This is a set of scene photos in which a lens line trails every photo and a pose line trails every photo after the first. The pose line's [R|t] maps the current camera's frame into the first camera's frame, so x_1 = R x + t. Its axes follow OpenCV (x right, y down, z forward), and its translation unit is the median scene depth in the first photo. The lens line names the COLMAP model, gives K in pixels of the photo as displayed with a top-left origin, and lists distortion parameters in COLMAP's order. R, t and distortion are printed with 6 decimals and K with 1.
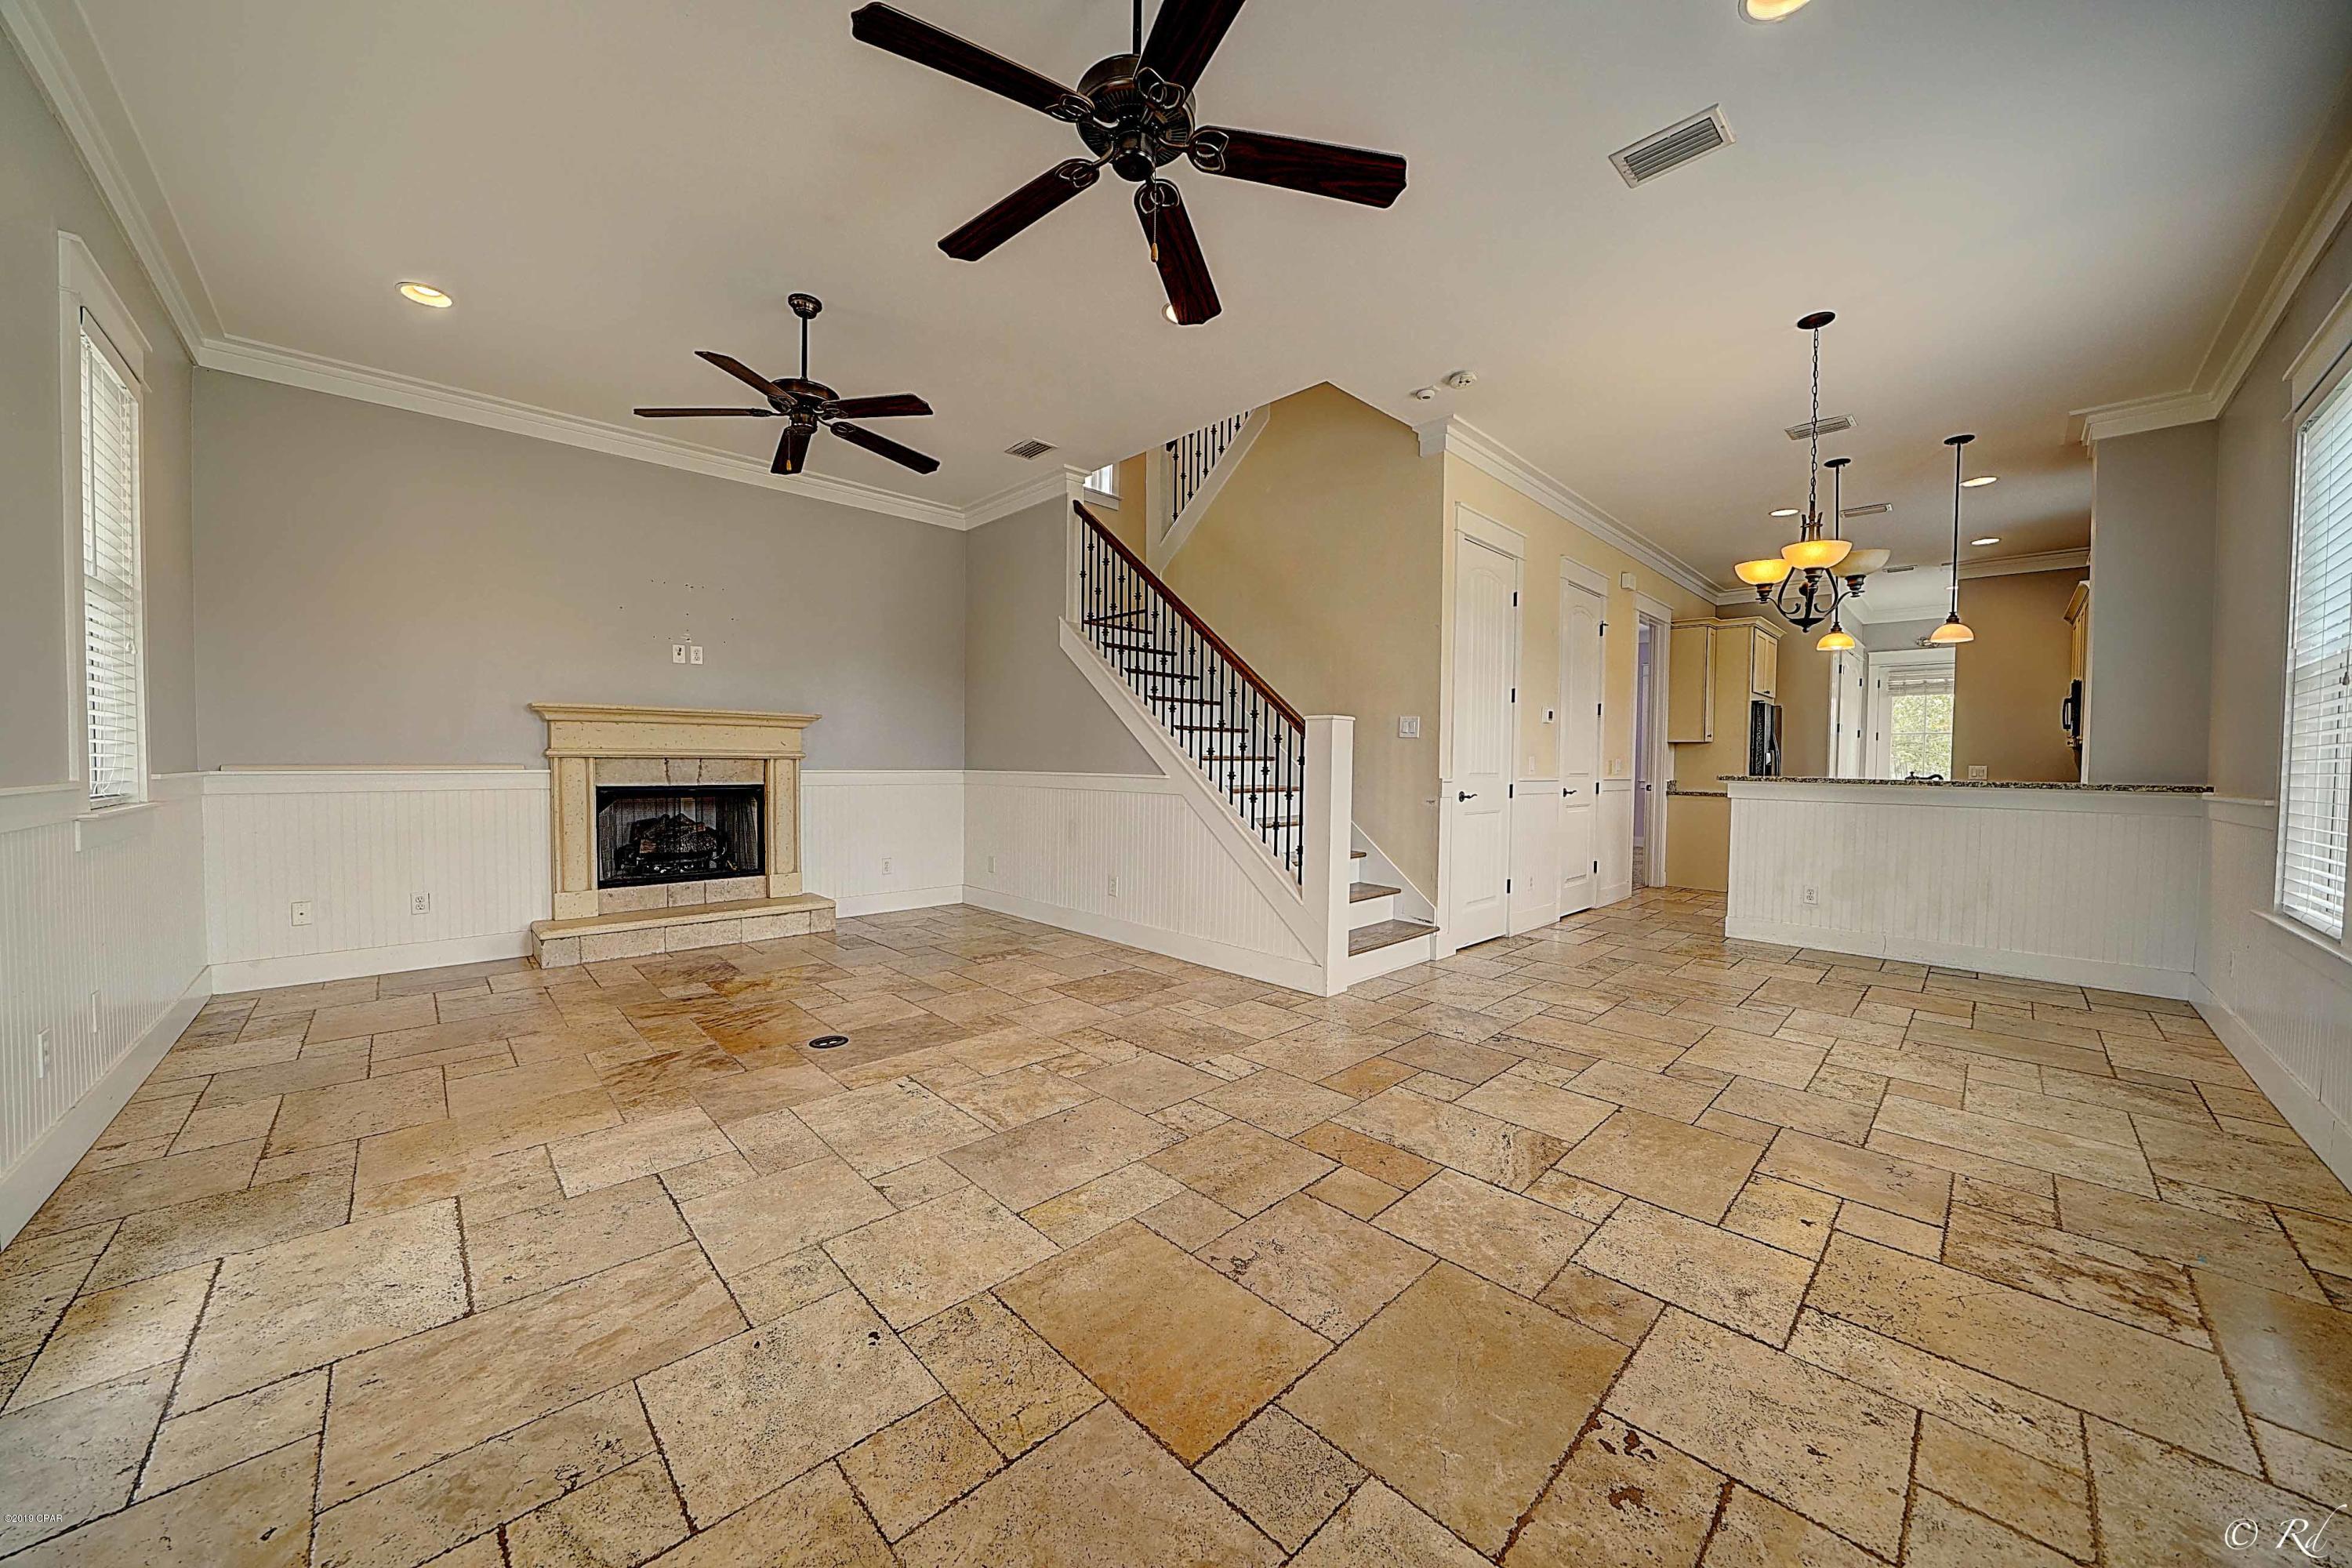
lens RADIAL K [[814.9, 0, 1173.7], [0, 814.9, 787.7], [0, 0, 1]] dist [-0.030580, 0.004123]
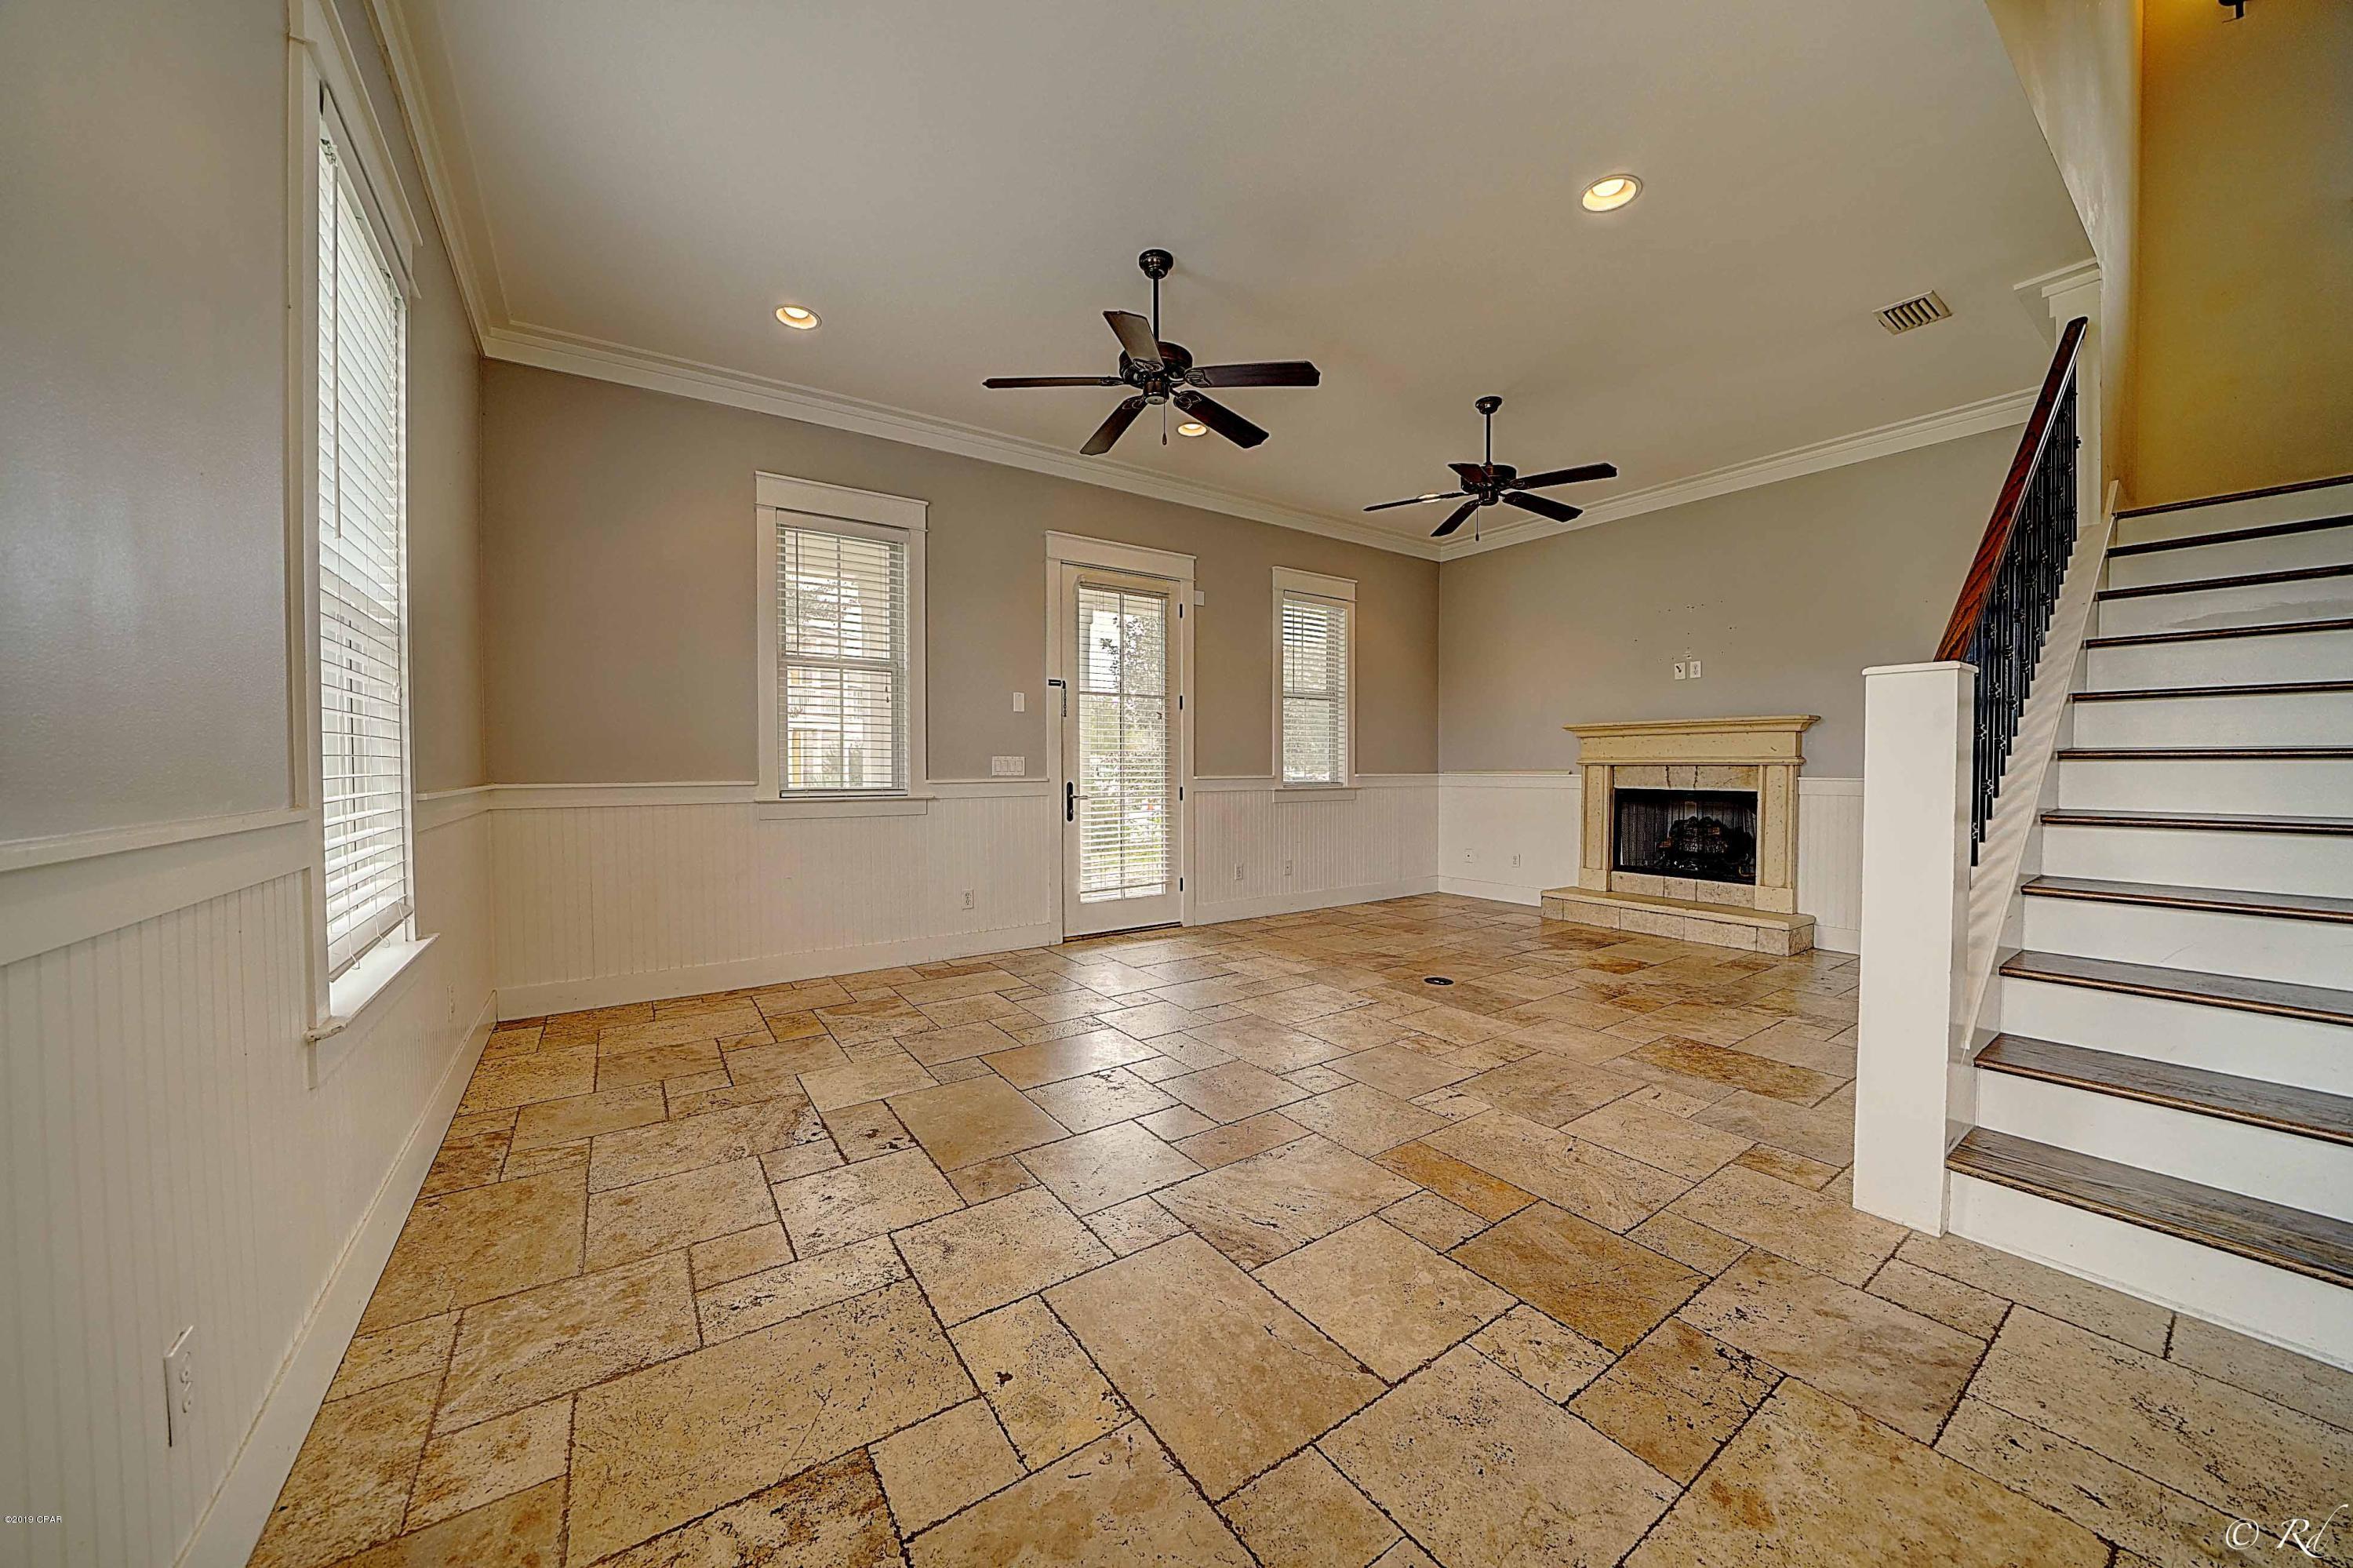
lens RADIAL K [[815.3, 0, 1174.2], [0, 815.3, 787.7], [0, 0, 1]] dist [-0.030580, 0.004123]
pose [[-0.160043, 0.017369, -0.986957, 0.889533], [-0.034036, 0.999154, 0.023102, -0.012053], [0.986523, 0.037289, -0.159317, 0.745864]]
